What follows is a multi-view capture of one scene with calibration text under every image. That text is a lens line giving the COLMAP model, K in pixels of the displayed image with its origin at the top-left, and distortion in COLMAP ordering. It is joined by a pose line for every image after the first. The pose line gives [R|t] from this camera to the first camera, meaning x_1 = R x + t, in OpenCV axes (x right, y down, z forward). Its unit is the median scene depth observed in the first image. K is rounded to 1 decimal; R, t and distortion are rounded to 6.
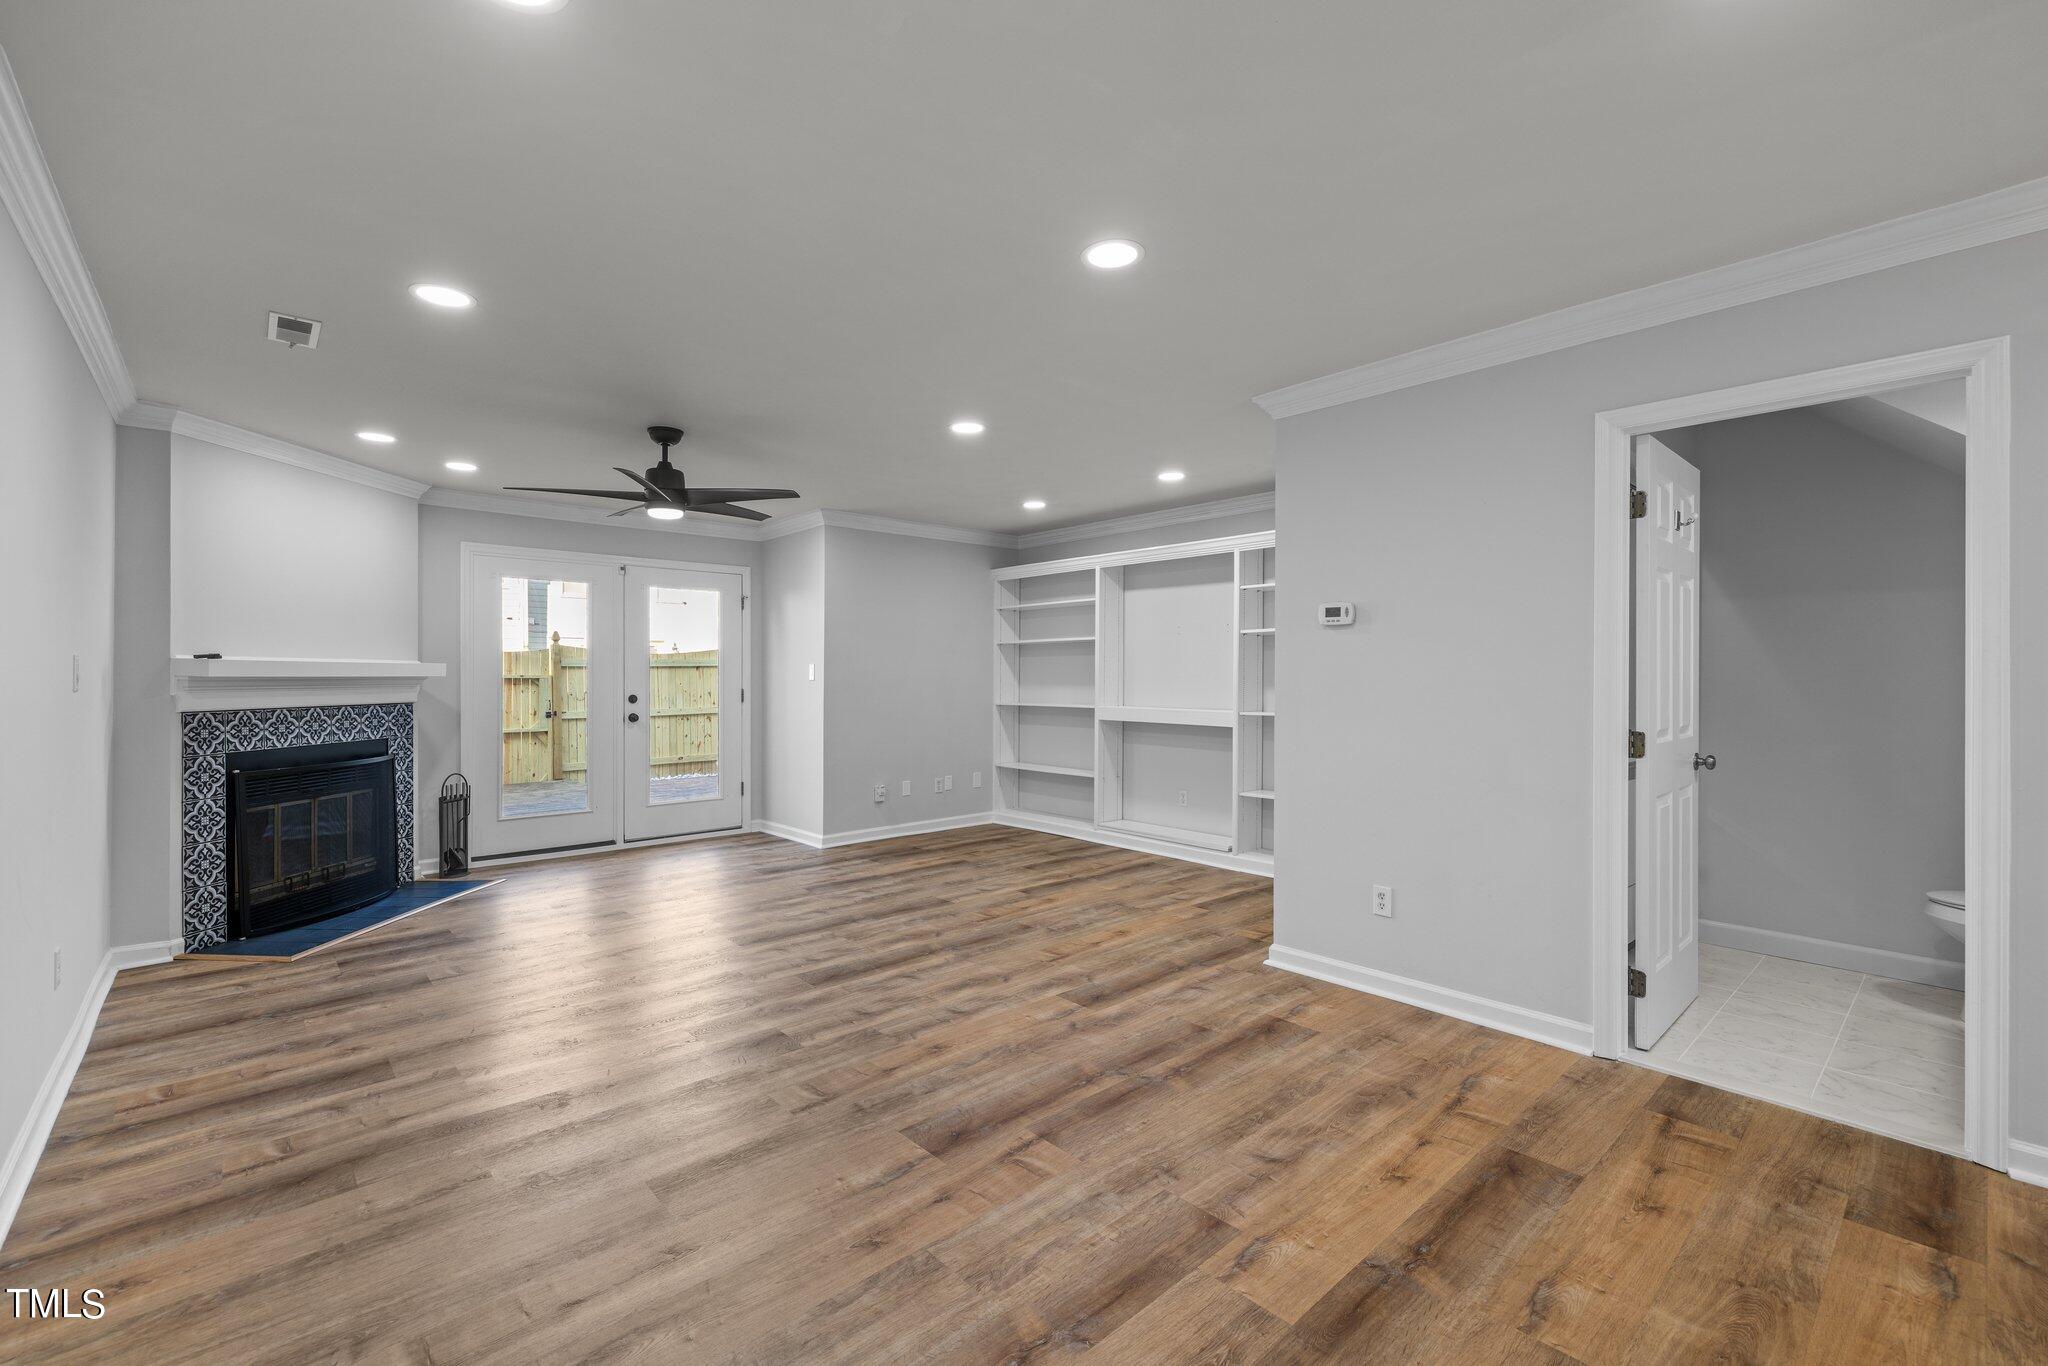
lens RADIAL K [[870.0, 0, 1011.3], [0, 870.0, 678.2], [0, 0, 1]] dist [-0.000632, 0.000023]
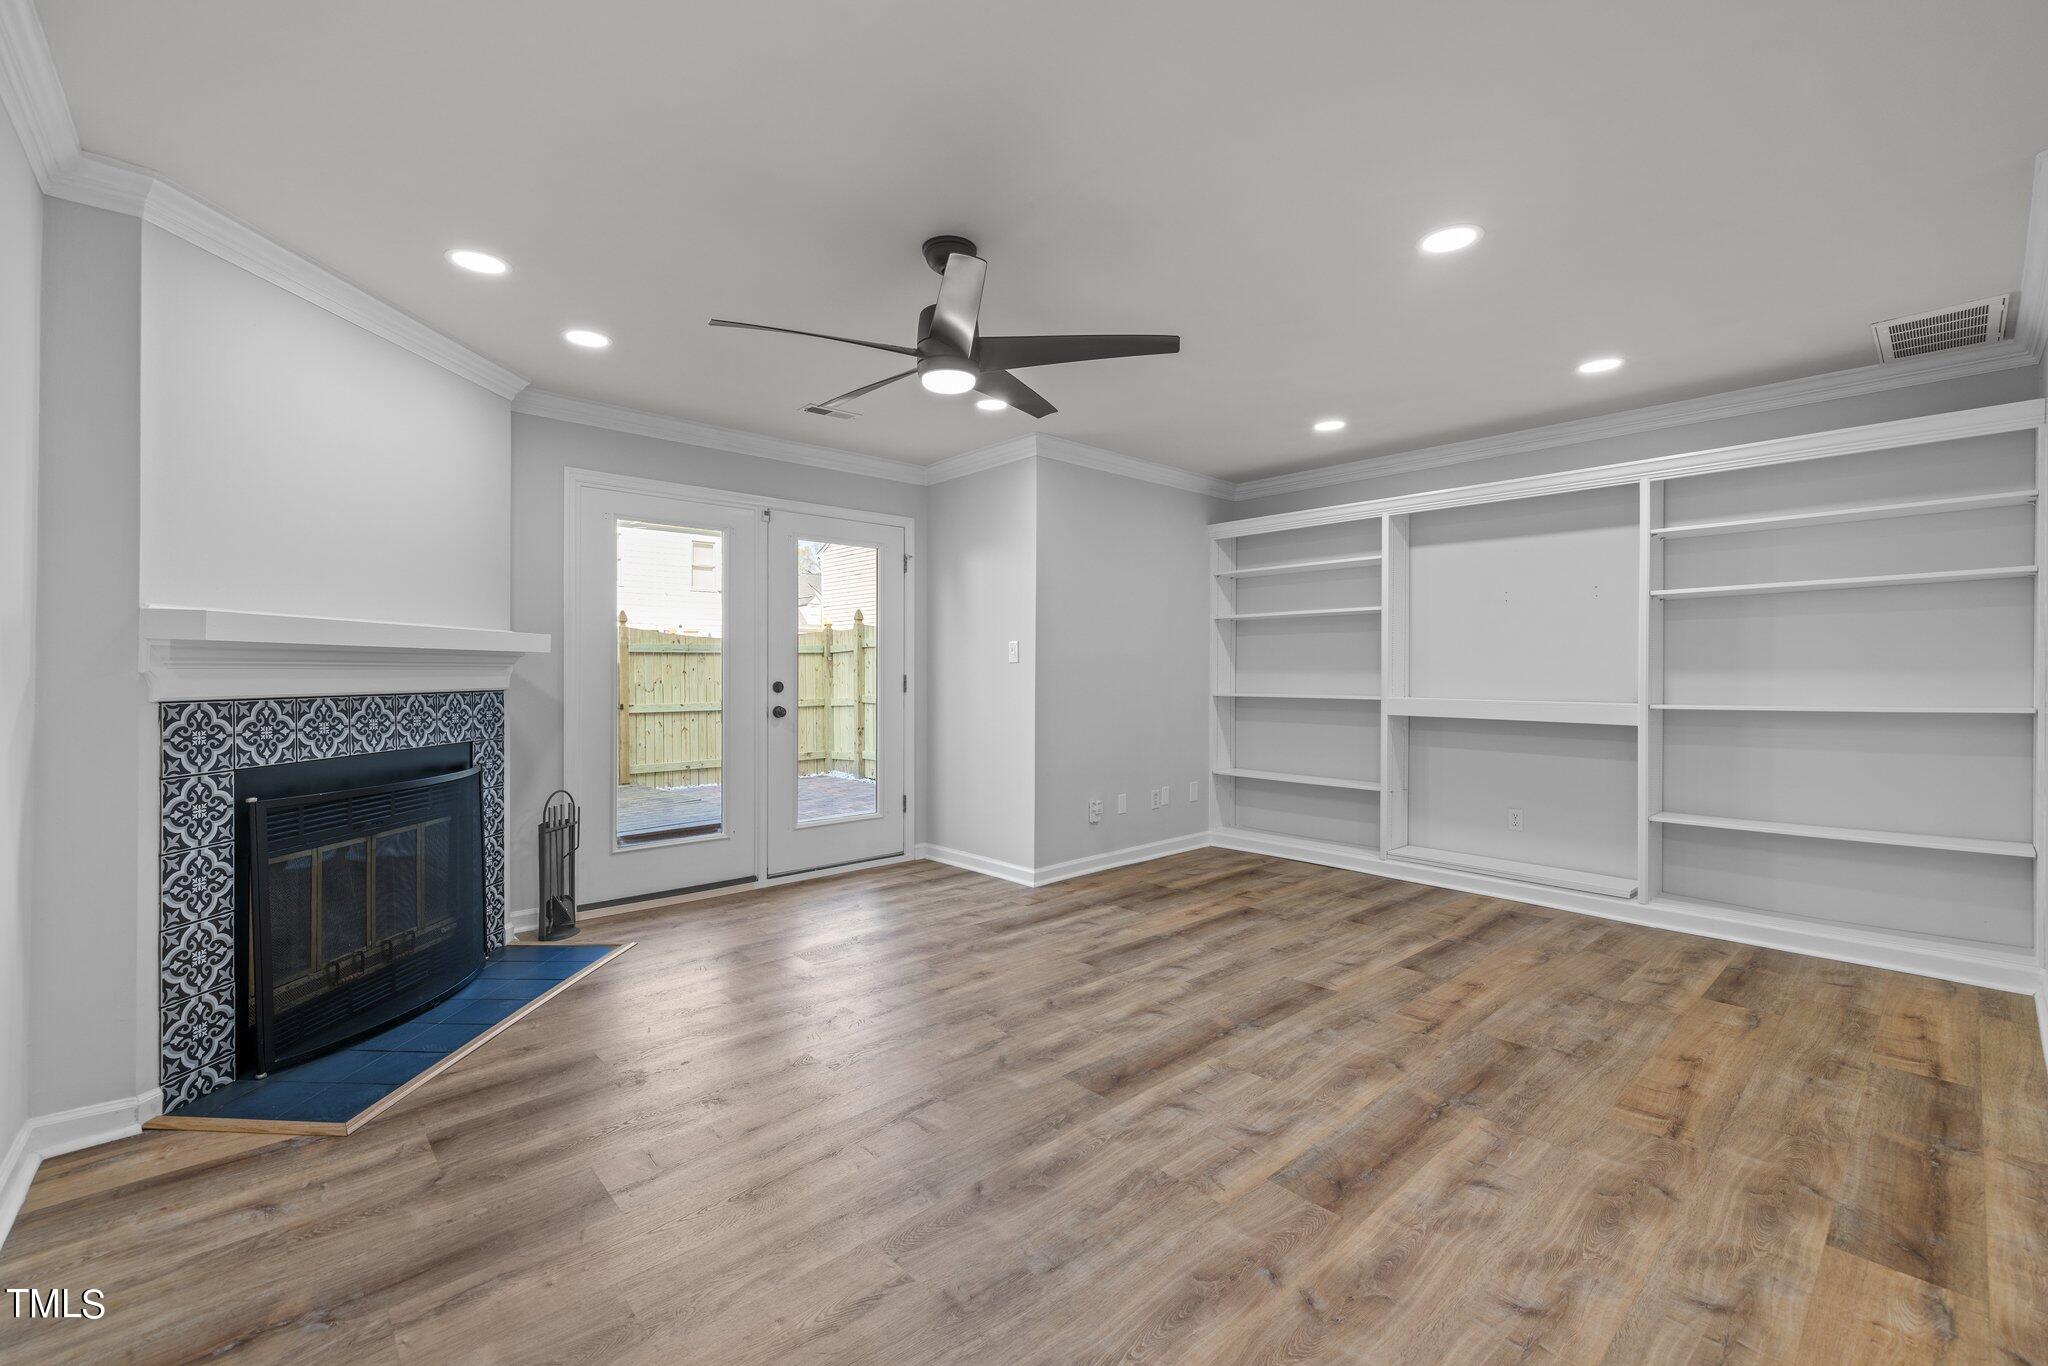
lens RADIAL K [[856.2, 0, 1014.3], [0, 856.2, 670.9], [0, 0, 1]] dist [0.001383, -0.000389]
pose [[0.999994, 0.001156, 0.003384, -0.360770], [-0.001147, 0.999995, -0.002868, 0.018332], [-0.003387, 0.002864, 0.999990, 0.399205]]
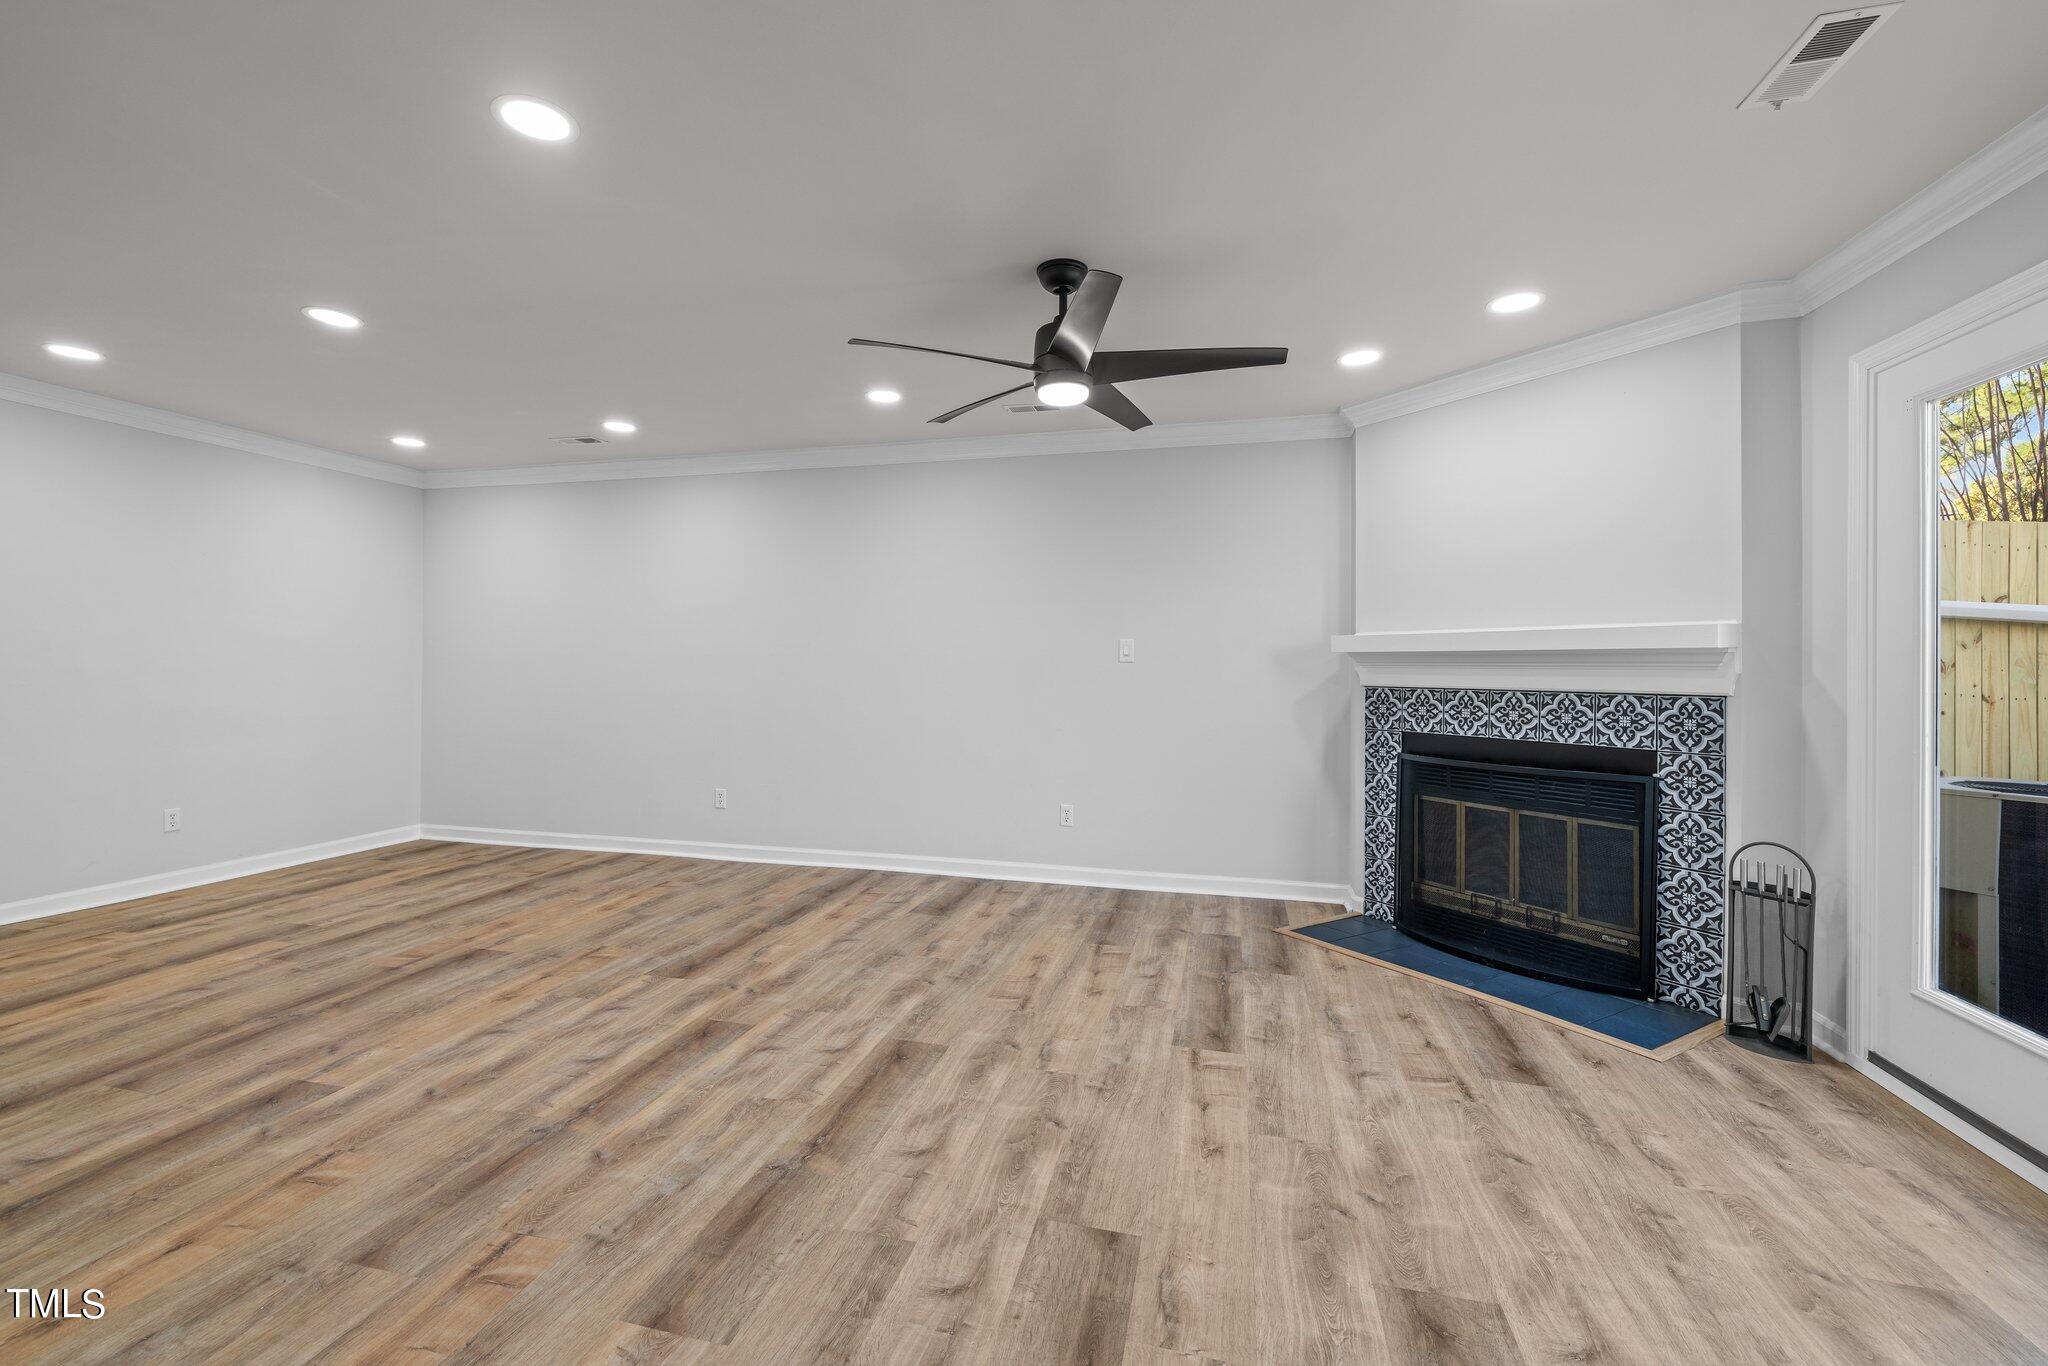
lens RADIAL K [[868.2, 0, 1010.3], [0, 868.2, 662.2], [0, 0, 1]] dist [-0.000590, 0.000620]
pose [[-0.830770, -0.005320, -0.556590, -0.003180], [-0.005835, 0.999983, -0.000848, 0.012624], [0.556585, 0.002543, -0.830787, 1.553128]]
